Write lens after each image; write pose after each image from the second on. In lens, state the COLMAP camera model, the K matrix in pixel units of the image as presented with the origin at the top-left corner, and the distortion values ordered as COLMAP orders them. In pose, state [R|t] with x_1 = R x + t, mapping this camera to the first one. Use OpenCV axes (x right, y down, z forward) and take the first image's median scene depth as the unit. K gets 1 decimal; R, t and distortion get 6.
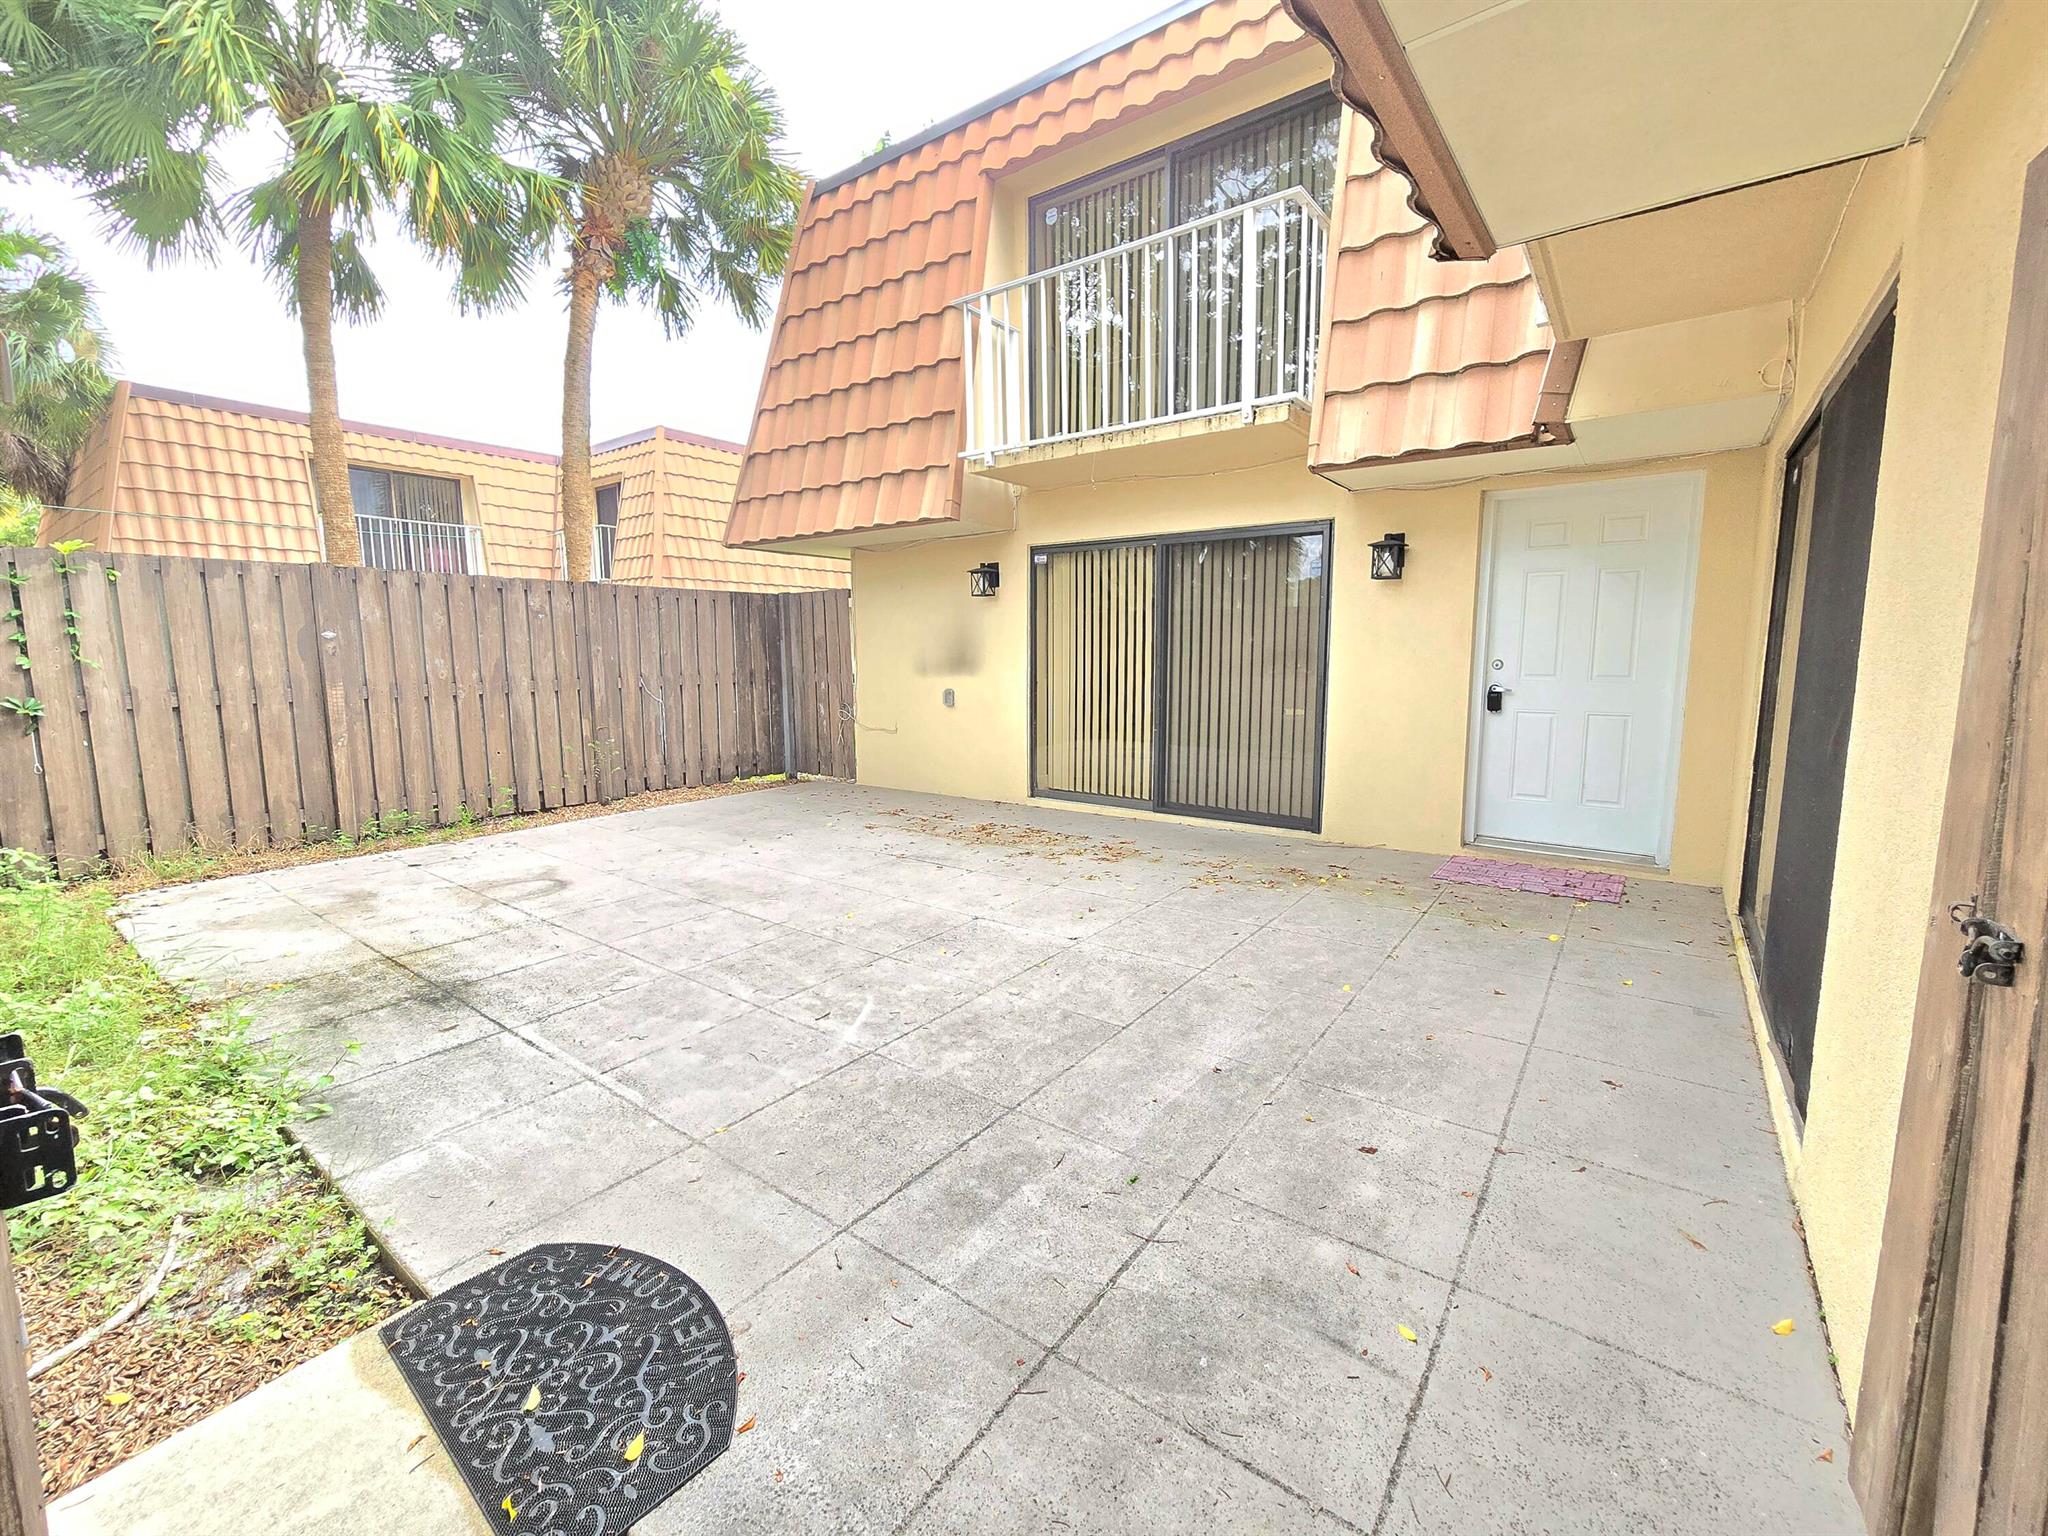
lens RADIAL K [[845.7, 0, 1026.2], [0, 845.7, 754.5], [0, 0, 1]] dist [0.001373, -0.000347]
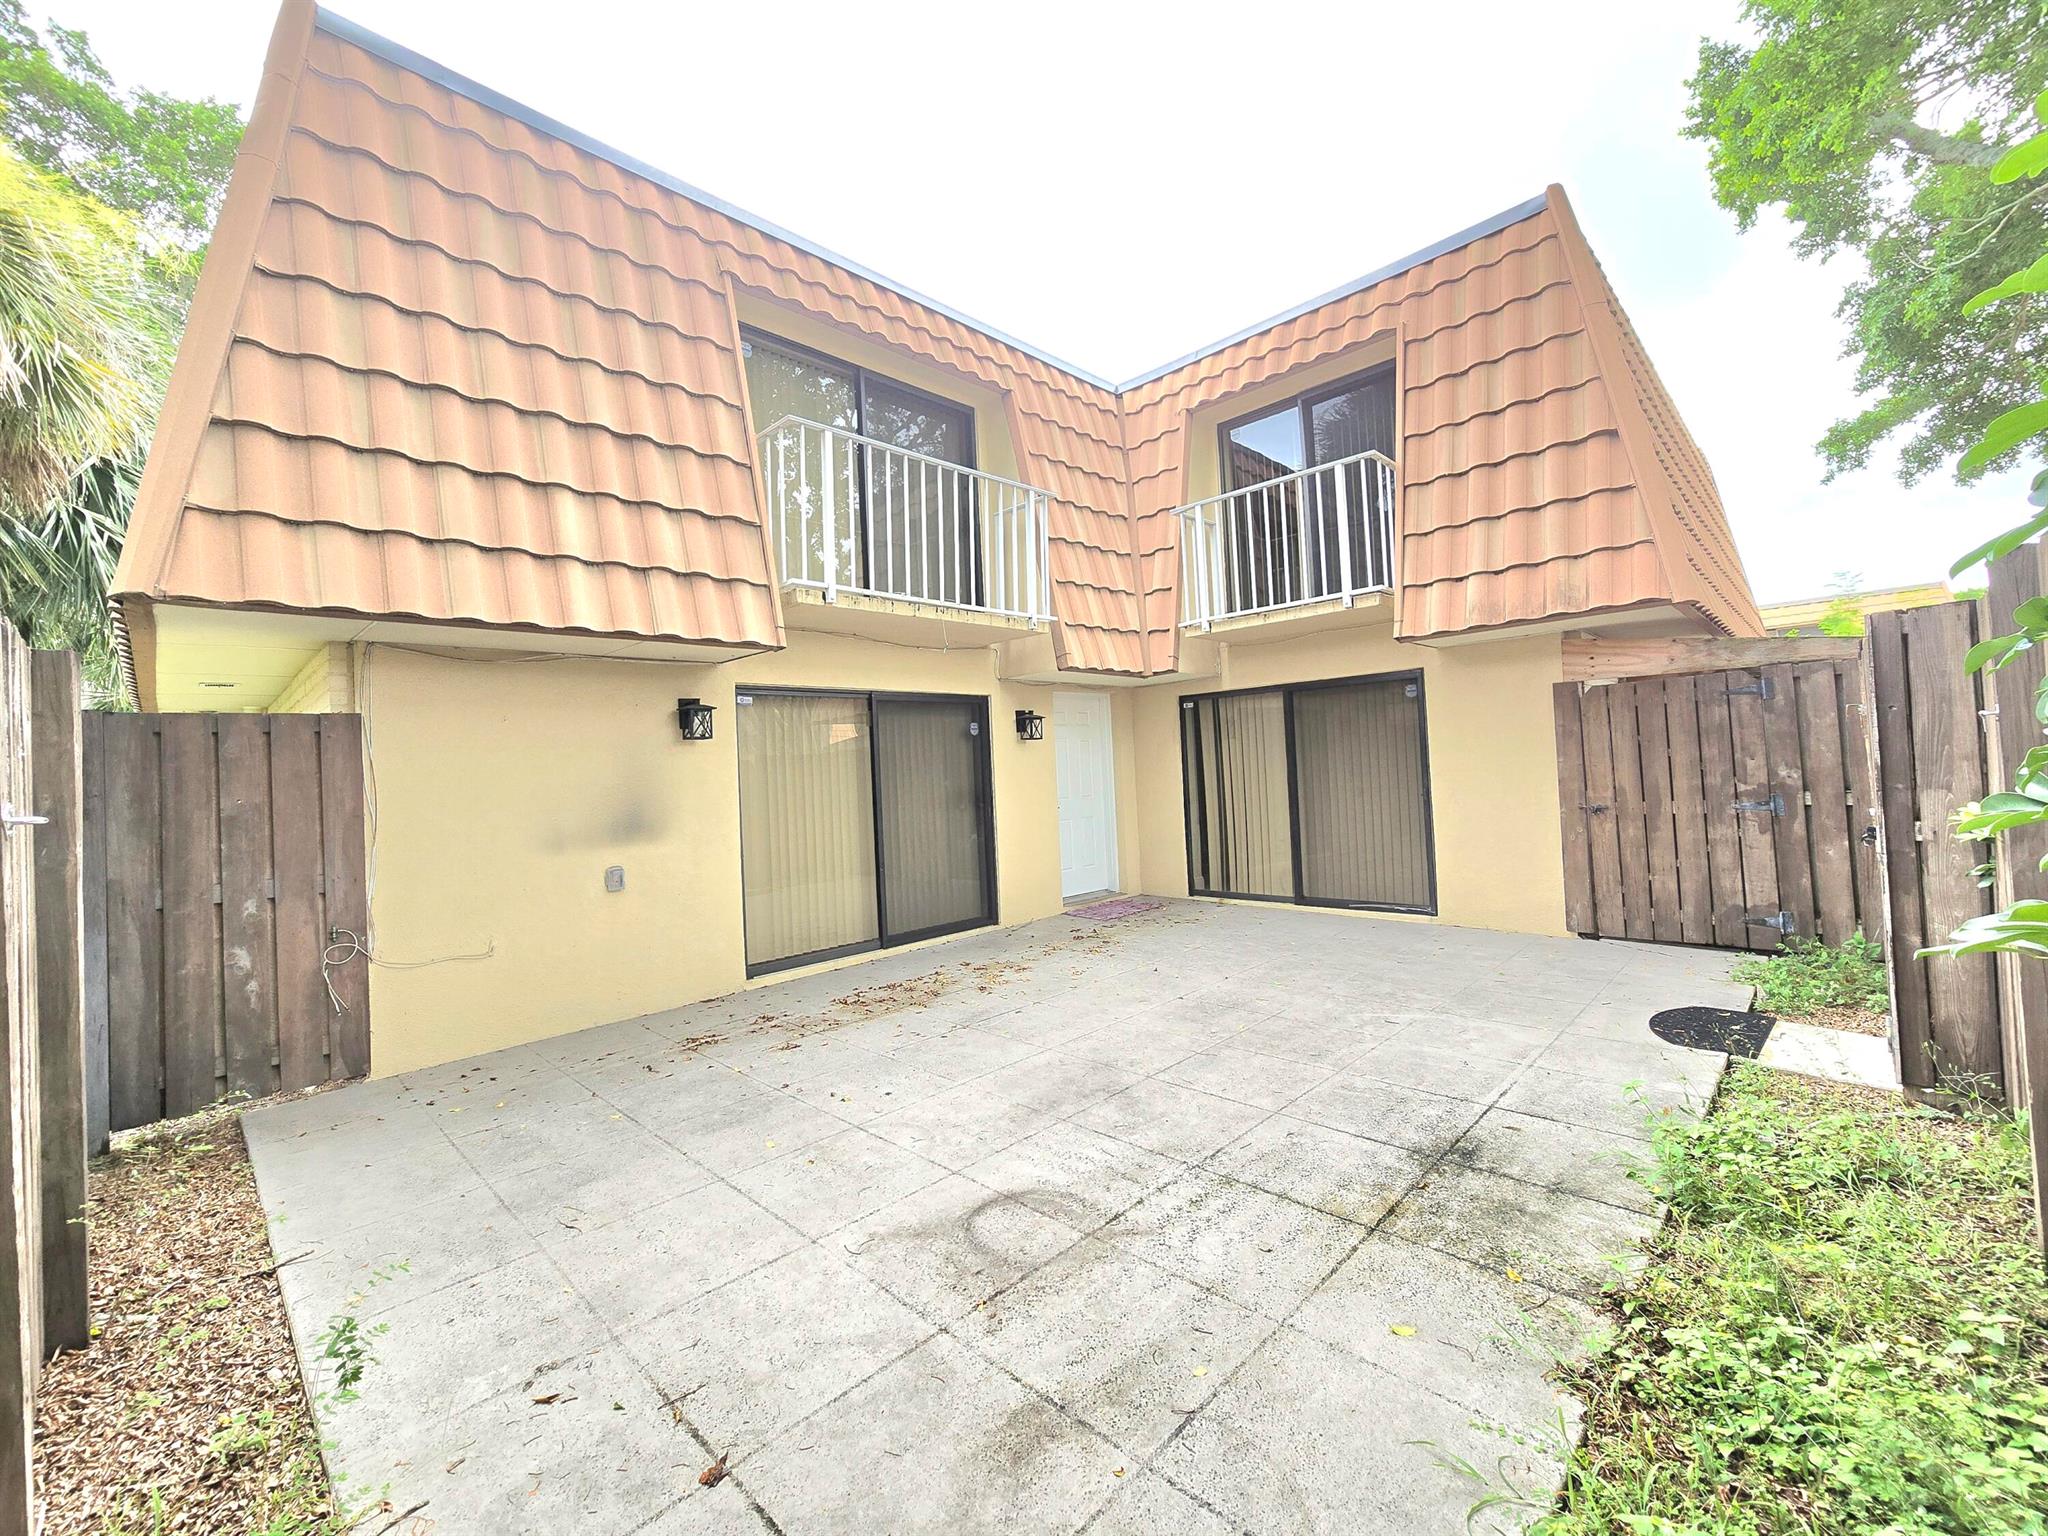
lens RADIAL K [[845.7, 0, 1025.3], [0, 845.7, 758.5], [0, 0, 1]] dist [0.001373, -0.000347]
pose [[0.132496, 0.014750, 0.991074, -1.423765], [0.169597, 0.984806, -0.037330, -0.156822], [-0.976566, 0.173030, 0.127981, 1.075589]]
